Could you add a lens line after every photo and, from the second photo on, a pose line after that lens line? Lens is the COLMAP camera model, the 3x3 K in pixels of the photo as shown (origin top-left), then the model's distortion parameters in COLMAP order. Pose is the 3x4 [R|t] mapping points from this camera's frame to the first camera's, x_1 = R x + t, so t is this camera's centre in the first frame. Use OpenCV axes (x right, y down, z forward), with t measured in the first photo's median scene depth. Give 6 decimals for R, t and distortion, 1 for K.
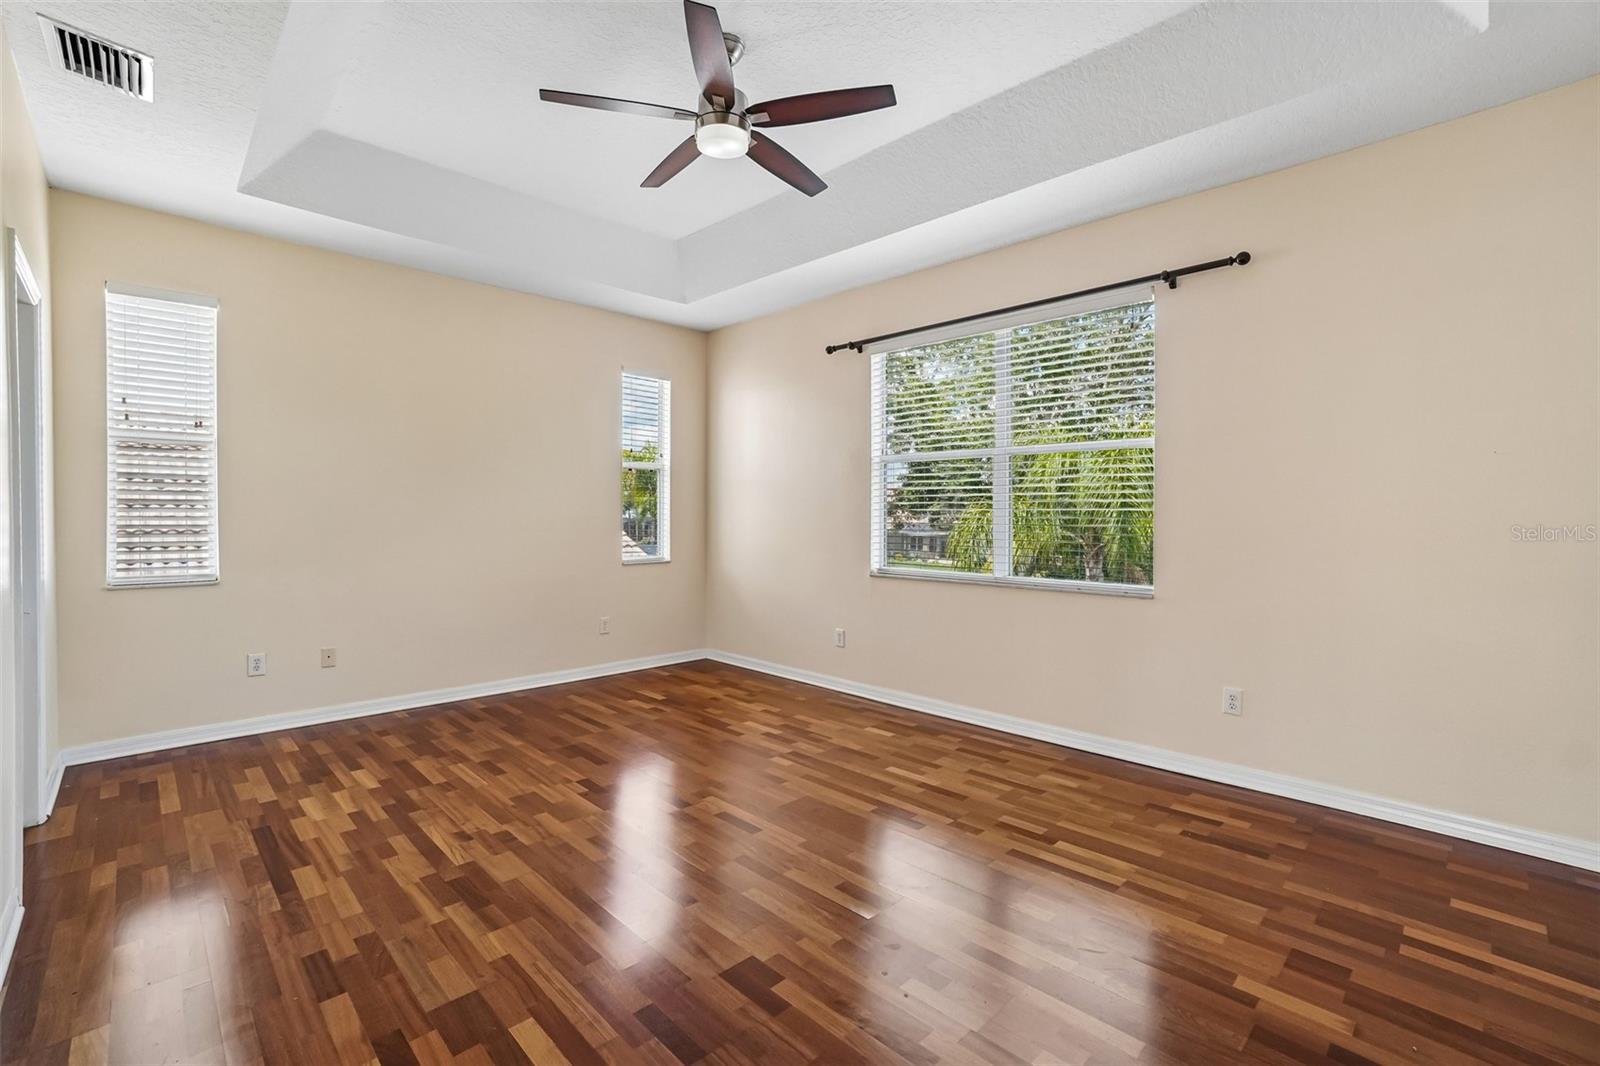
lens RADIAL K [[700.2, 0, 800.9], [0, 700.2, 527.1], [0, 0, 1]] dist [-0.048630, 0.020645]
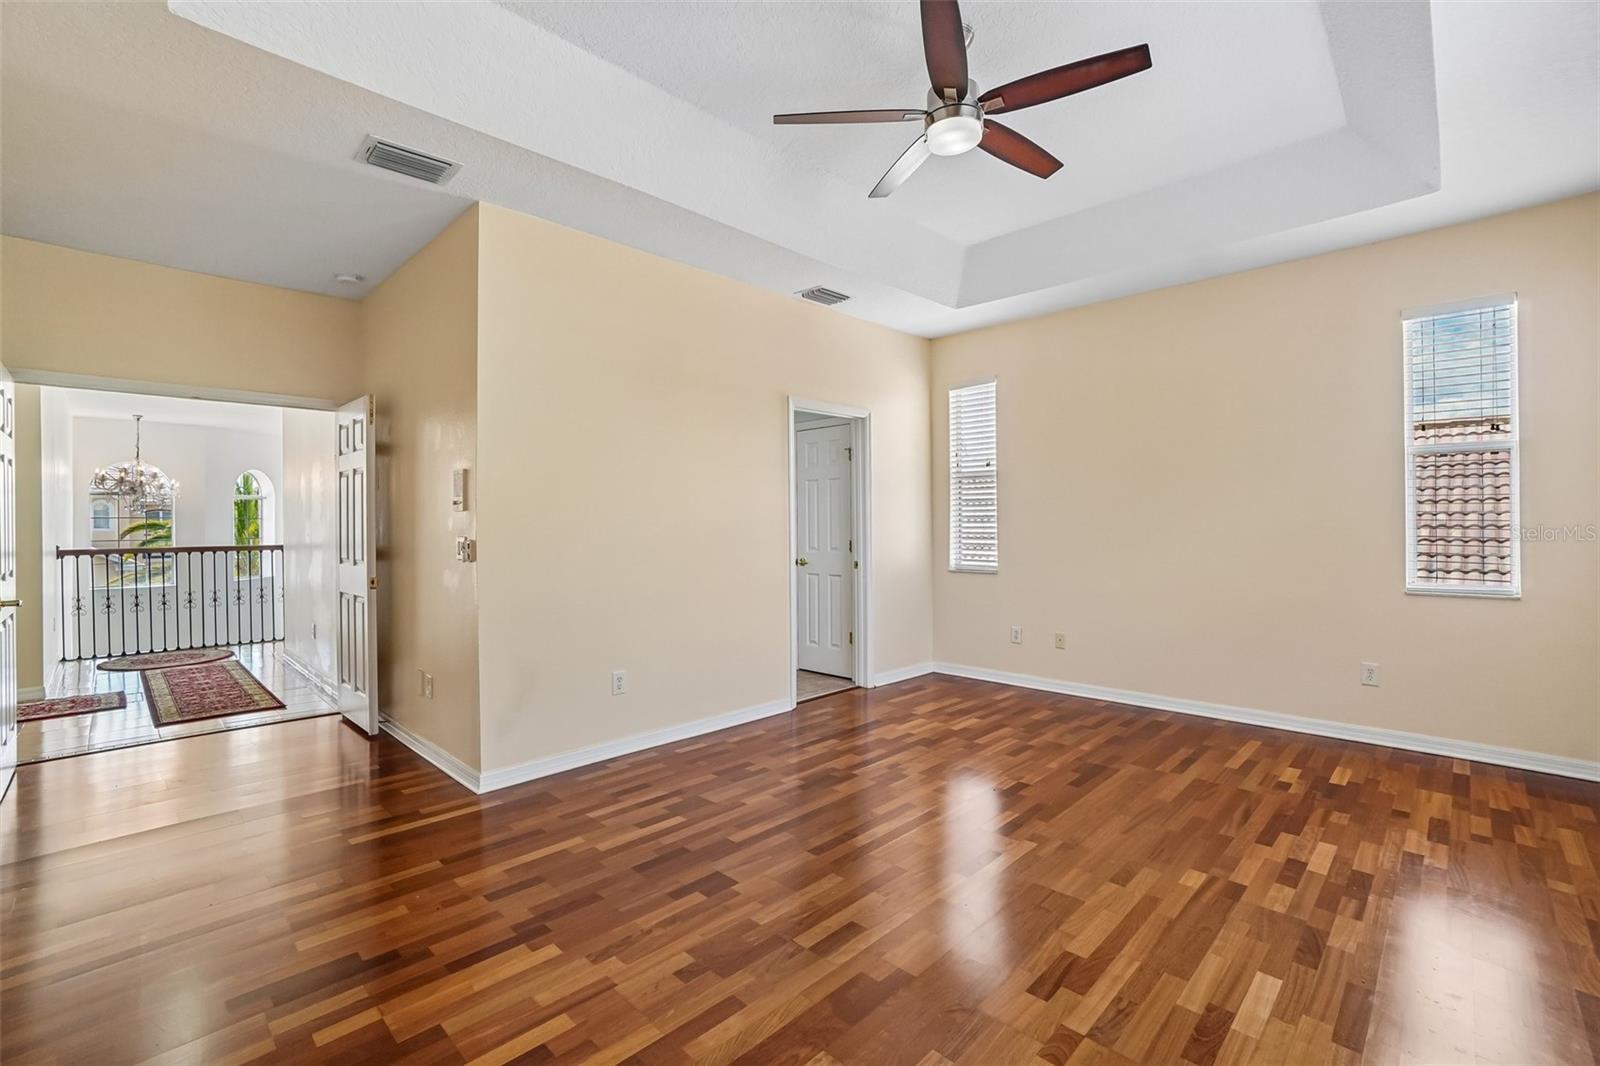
lens RADIAL K [[700.2, 0, 803.0], [0, 700.2, 526.0], [0, 0, 1]] dist [-0.048630, 0.020645]
pose [[0.017226, -0.005103, -0.999839, 0.638297], [-0.009560, 0.999940, -0.005268, -0.006264], [0.999806, 0.009649, 0.017176, 0.590790]]
